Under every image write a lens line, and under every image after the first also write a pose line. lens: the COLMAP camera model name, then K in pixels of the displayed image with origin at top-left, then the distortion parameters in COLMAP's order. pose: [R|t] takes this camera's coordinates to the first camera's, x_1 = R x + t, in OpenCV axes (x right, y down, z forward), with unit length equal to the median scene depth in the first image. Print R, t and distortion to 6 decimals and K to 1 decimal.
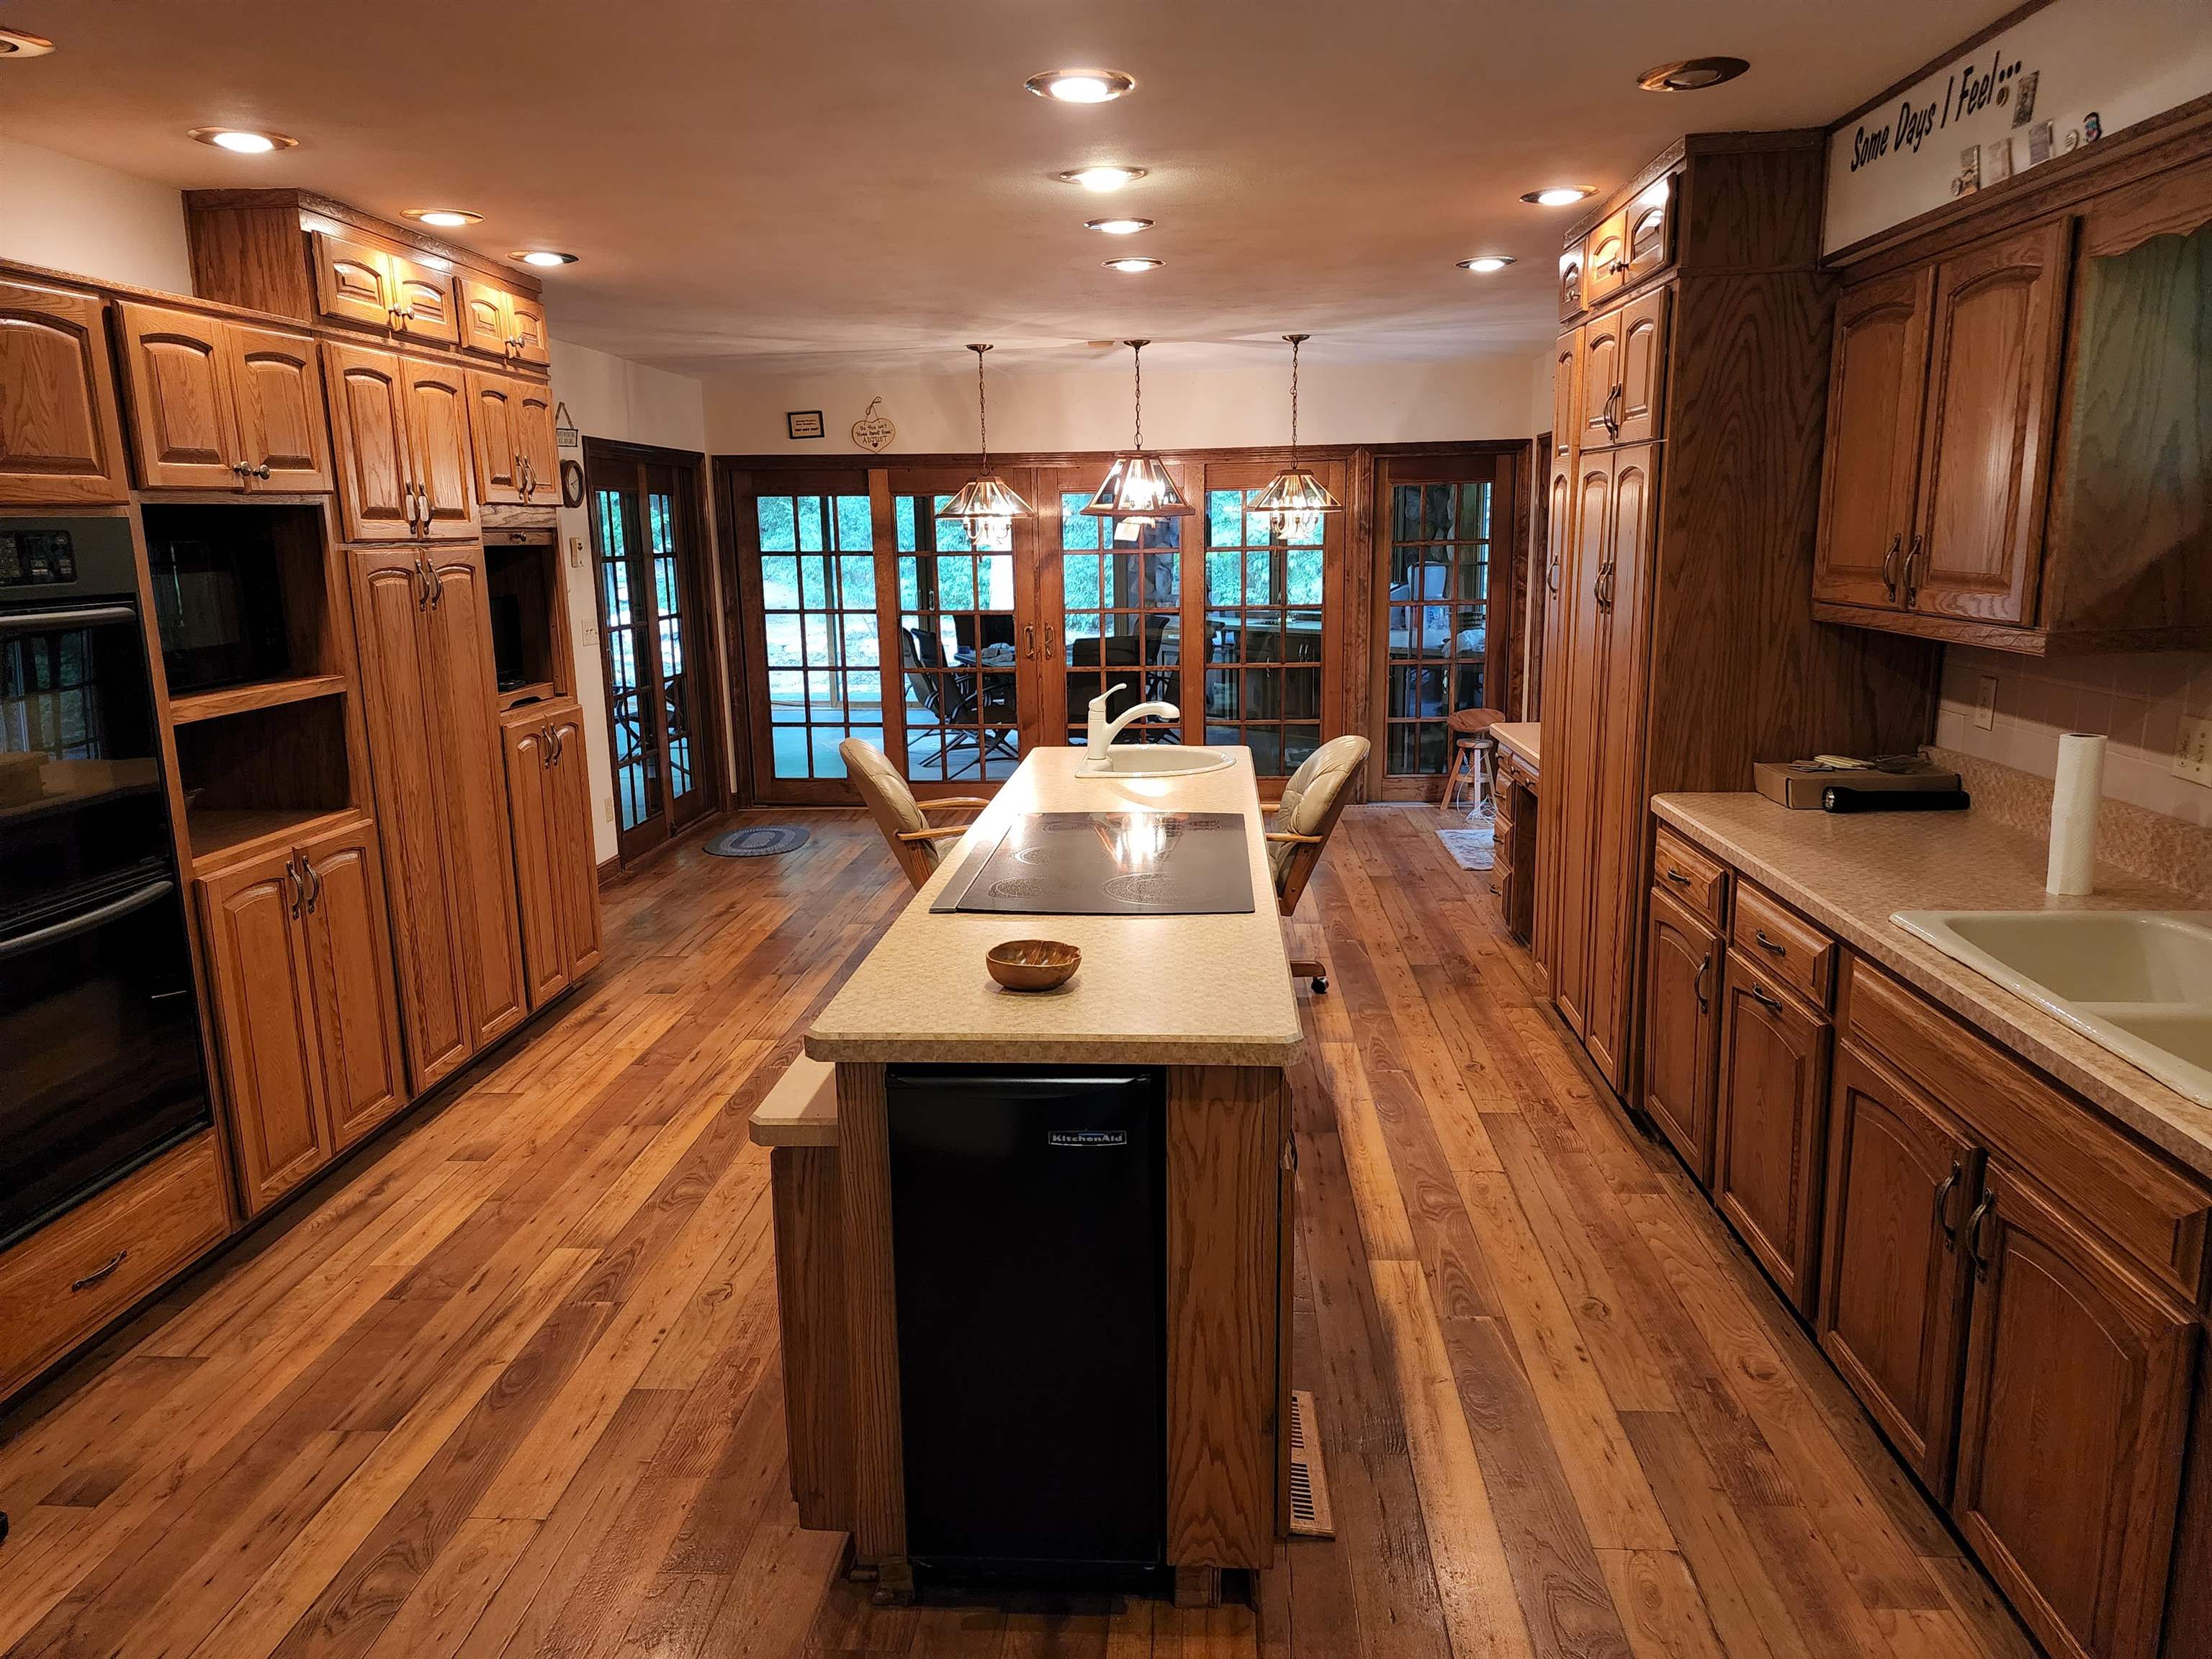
lens RADIAL K [[1476.7, 0, 1111.3], [0, 1476.7, 818.5], [0, 0, 1]] dist [0.084170, -0.075904]
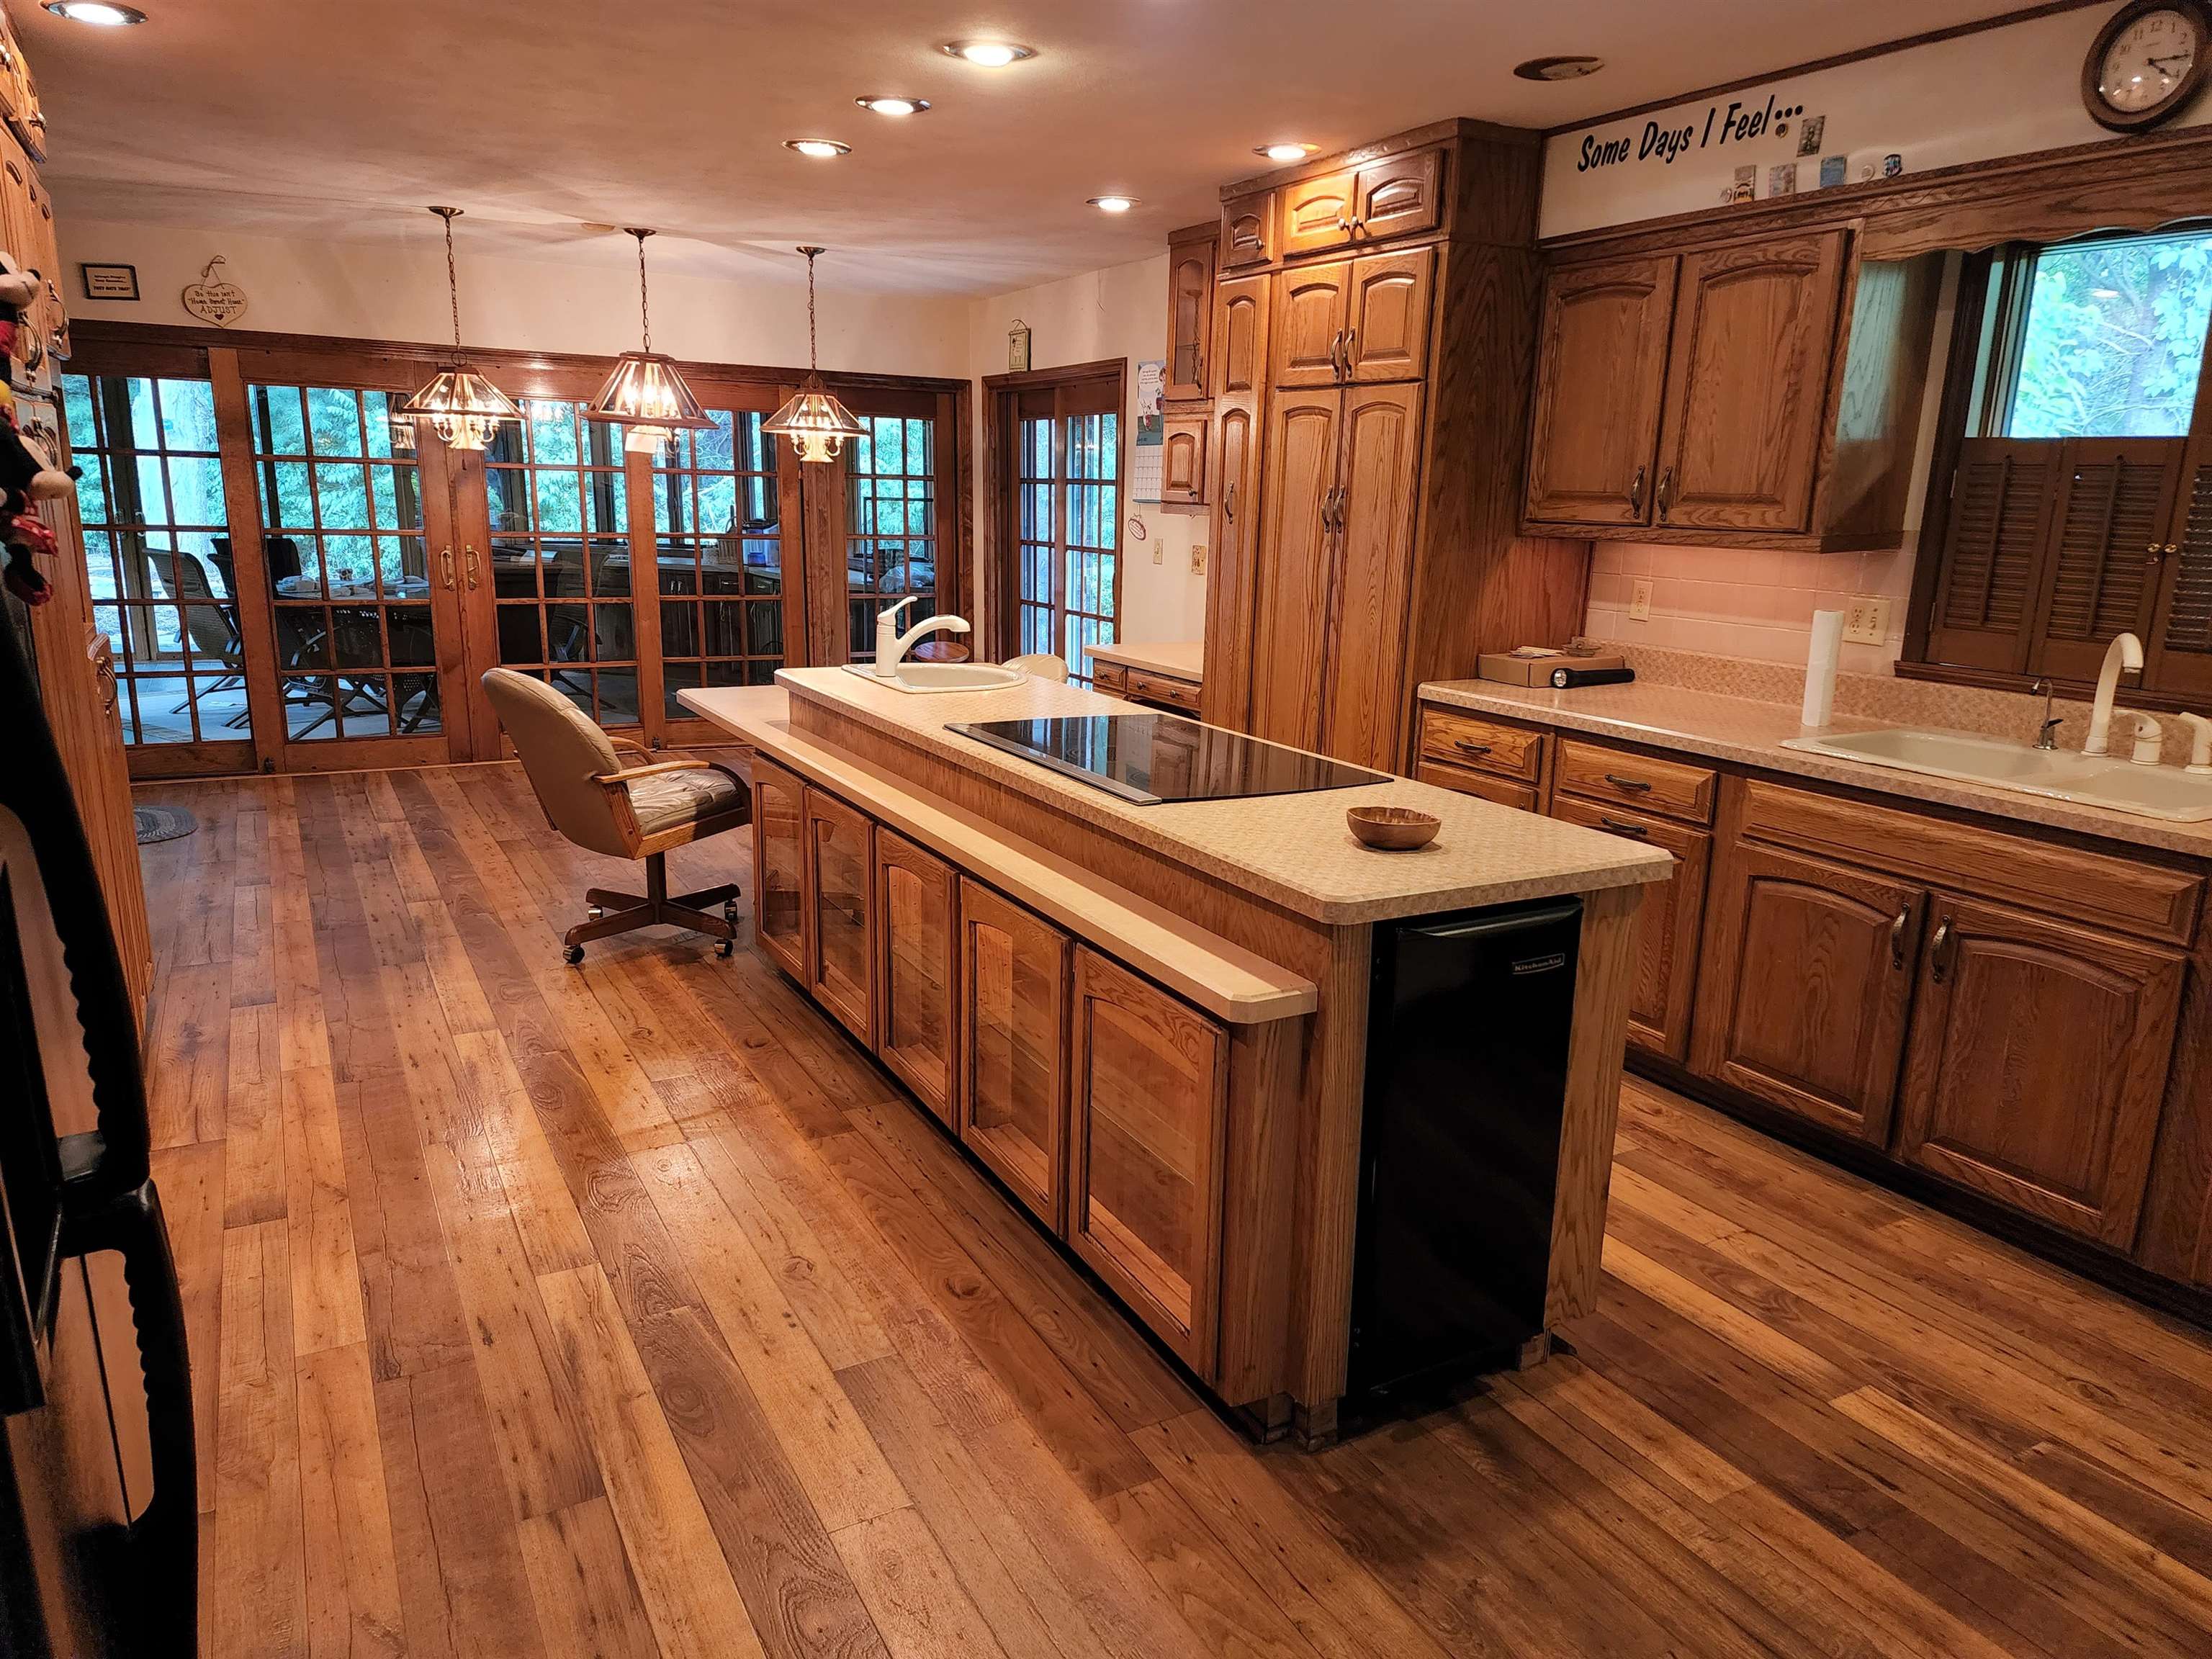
lens RADIAL K [[1476.7, 0, 1125.0], [0, 1476.7, 839.2], [0, 0, 1]] dist [0.084170, -0.075904]
pose [[0.836318, -0.090937, 0.540650, -0.511904], [0.067752, 0.995731, 0.062678, 0.018639], [-0.544042, -0.015788, 0.838909, 0.138836]]
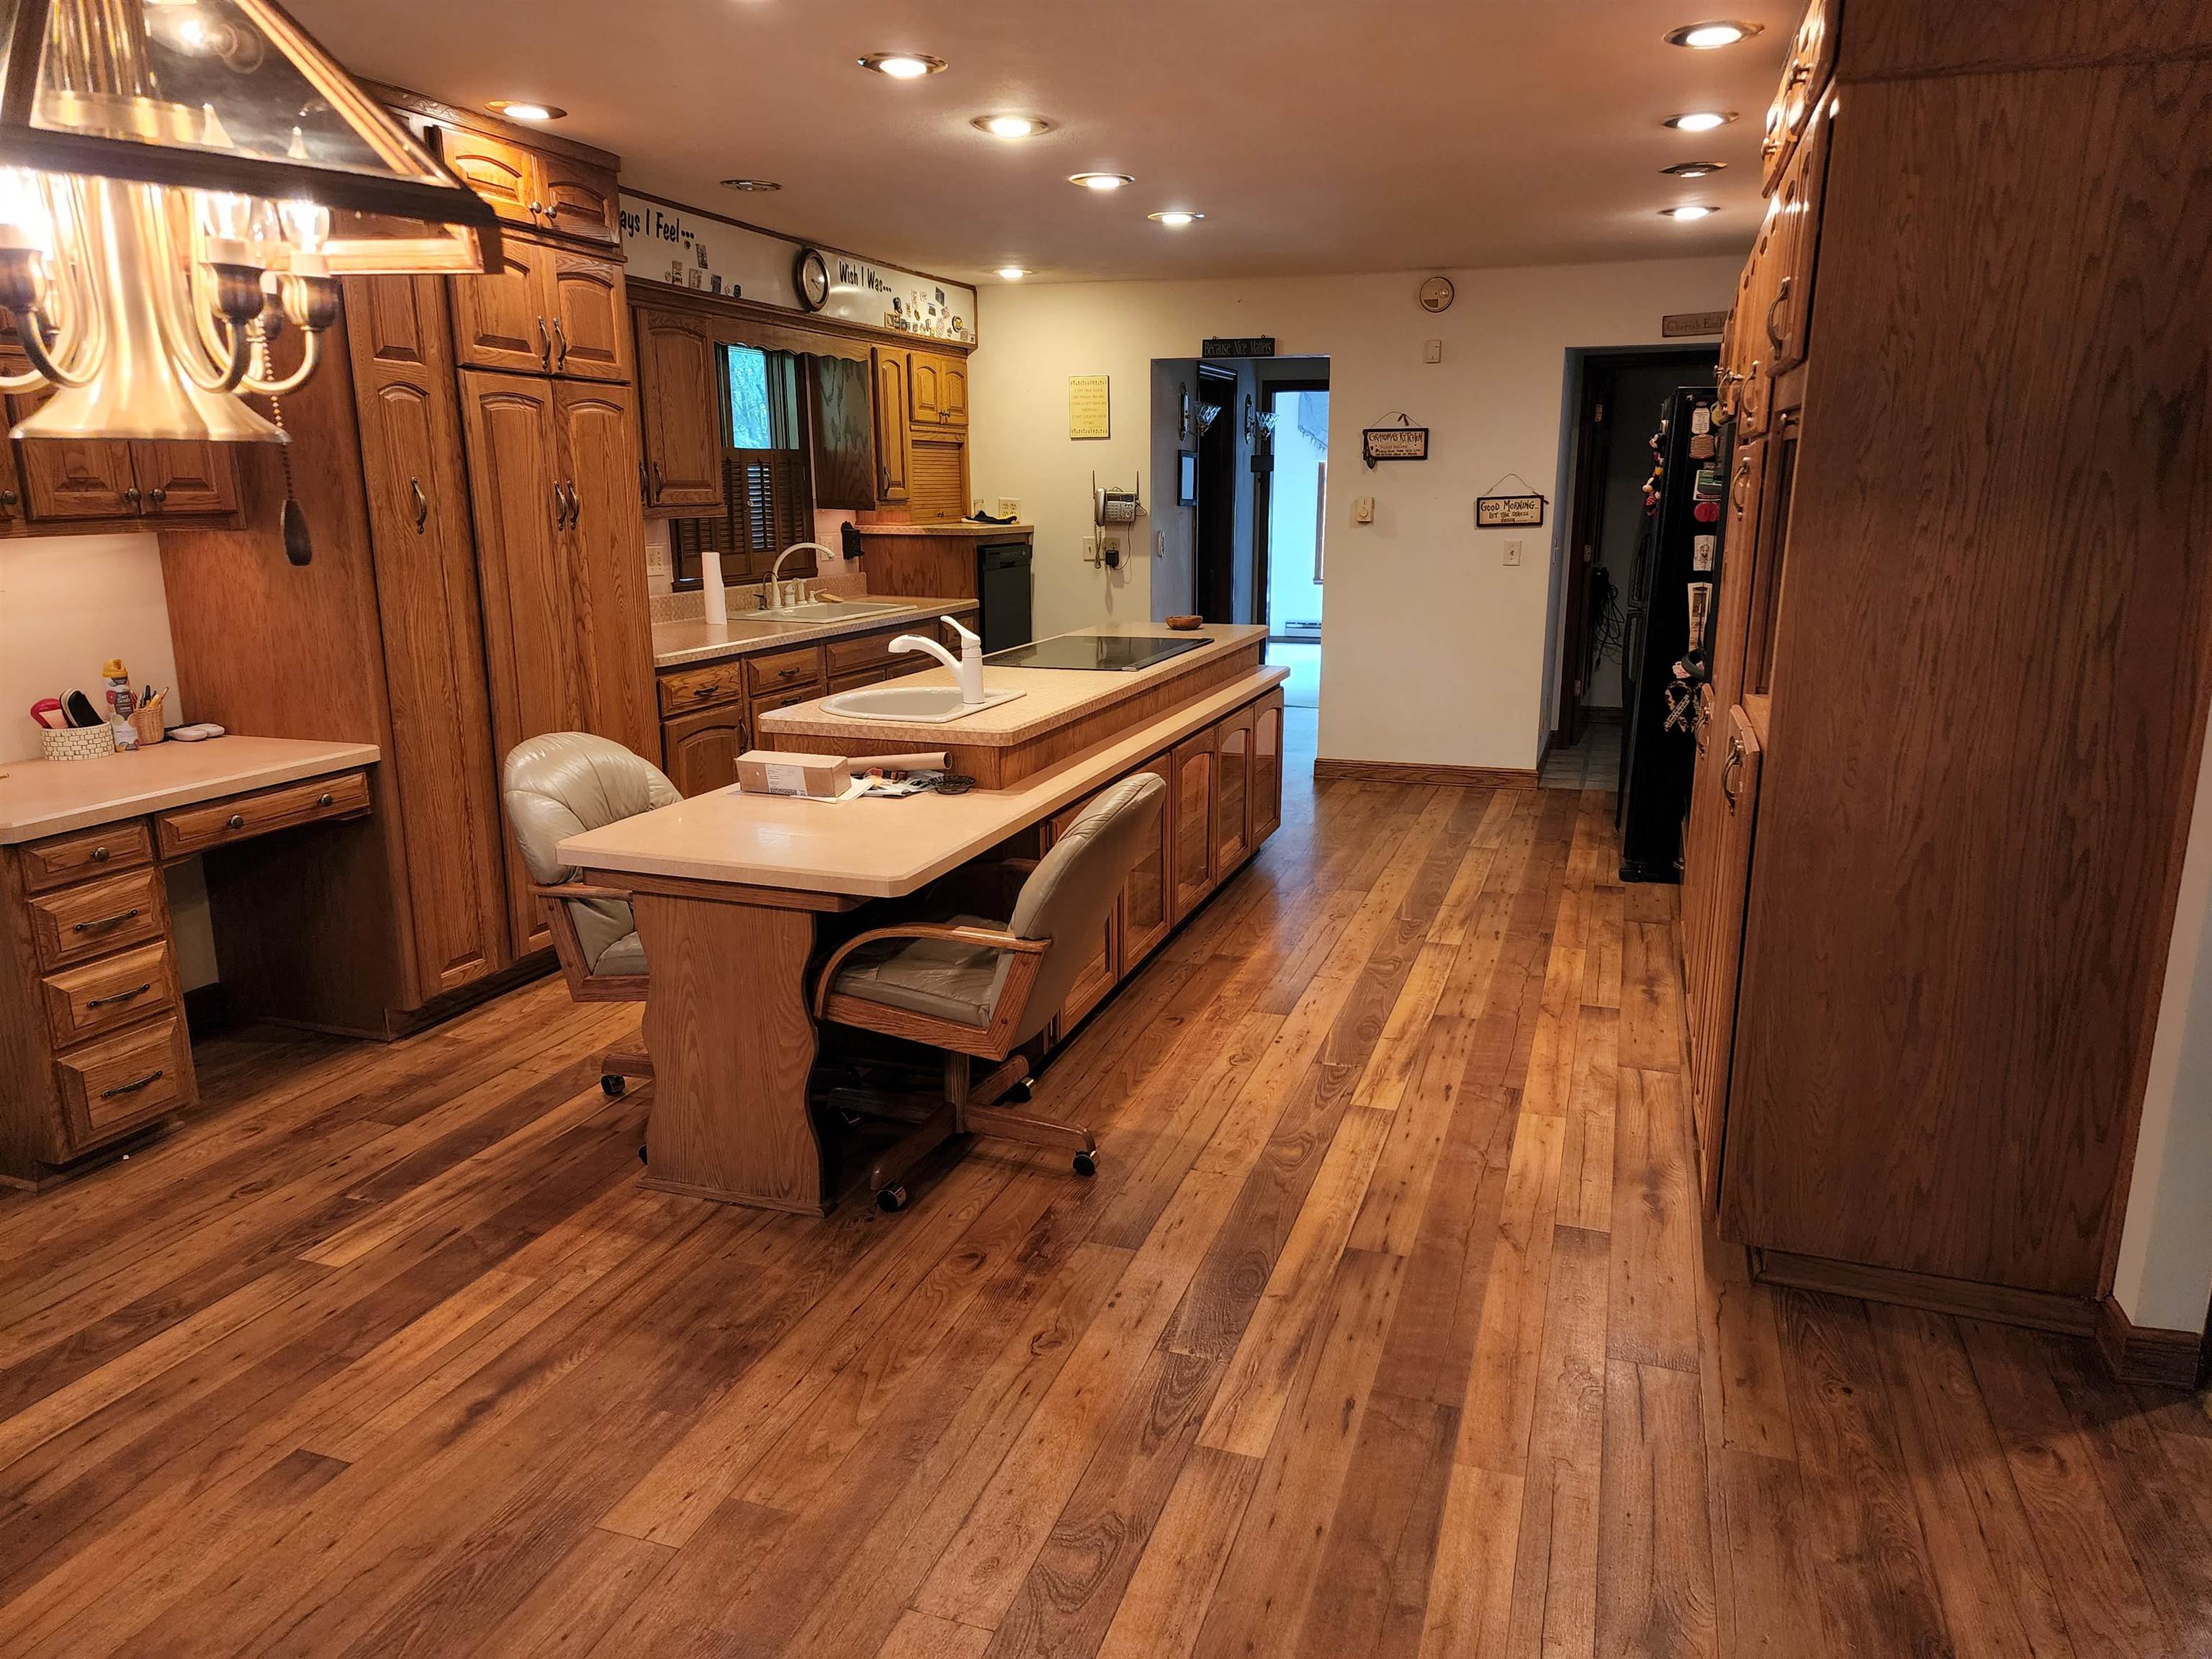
lens RADIAL K [[1476.7, 0, 1113.7], [0, 1476.7, 830.6], [0, 0, 1]] dist [0.084170, -0.075904]
pose [[-0.963884, -0.043229, 0.262790, -0.411373], [0.069963, 0.910981, 0.406472, -0.408526], [-0.256968, 0.410178, -0.875055, 2.243257]]
